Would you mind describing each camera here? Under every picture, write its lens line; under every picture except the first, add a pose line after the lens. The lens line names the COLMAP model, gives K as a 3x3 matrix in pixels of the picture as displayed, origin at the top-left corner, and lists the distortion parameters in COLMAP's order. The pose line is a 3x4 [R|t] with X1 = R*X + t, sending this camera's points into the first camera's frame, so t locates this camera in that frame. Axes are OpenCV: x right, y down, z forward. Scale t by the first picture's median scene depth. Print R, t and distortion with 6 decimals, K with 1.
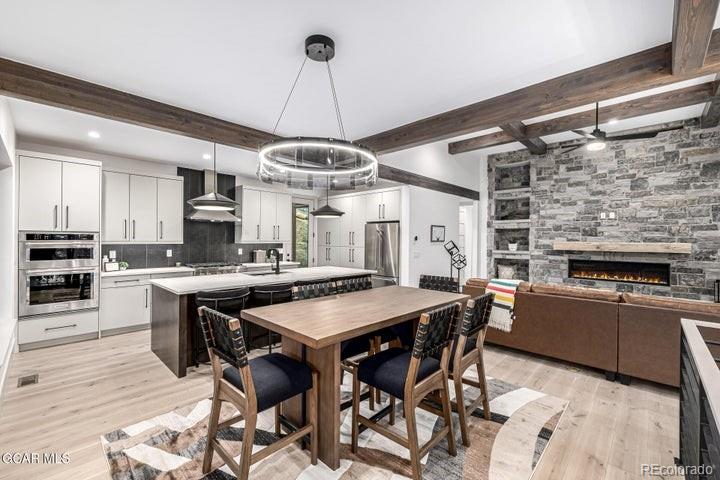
lens RADIAL K [[304.3, 0, 345.7], [0, 304.3, 239.1], [0, 0, 1]] dist [0.001192, 0.000020]
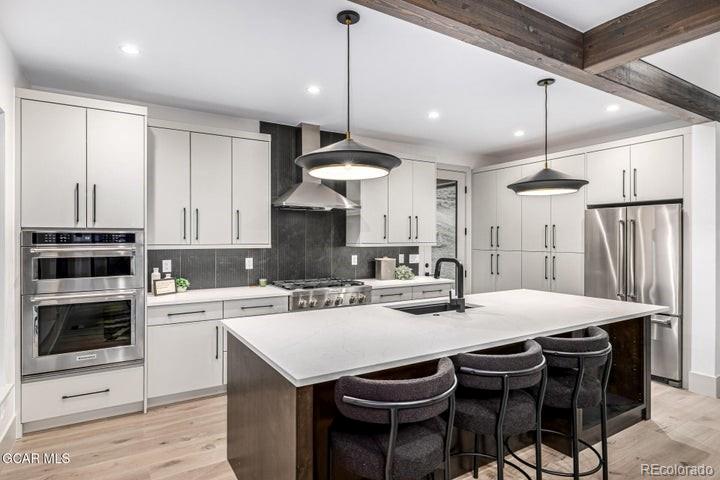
lens RADIAL K [[400.9, 0, 360.7], [0, 400.9, 240.0], [0, 0, 1]] dist [-0.005441, -0.000394]
pose [[0.973101, -0.006686, -0.230283, -0.210101], [0.007269, 0.999972, 0.001683, -0.000515], [0.230266, -0.003312, 0.973122, 0.321148]]
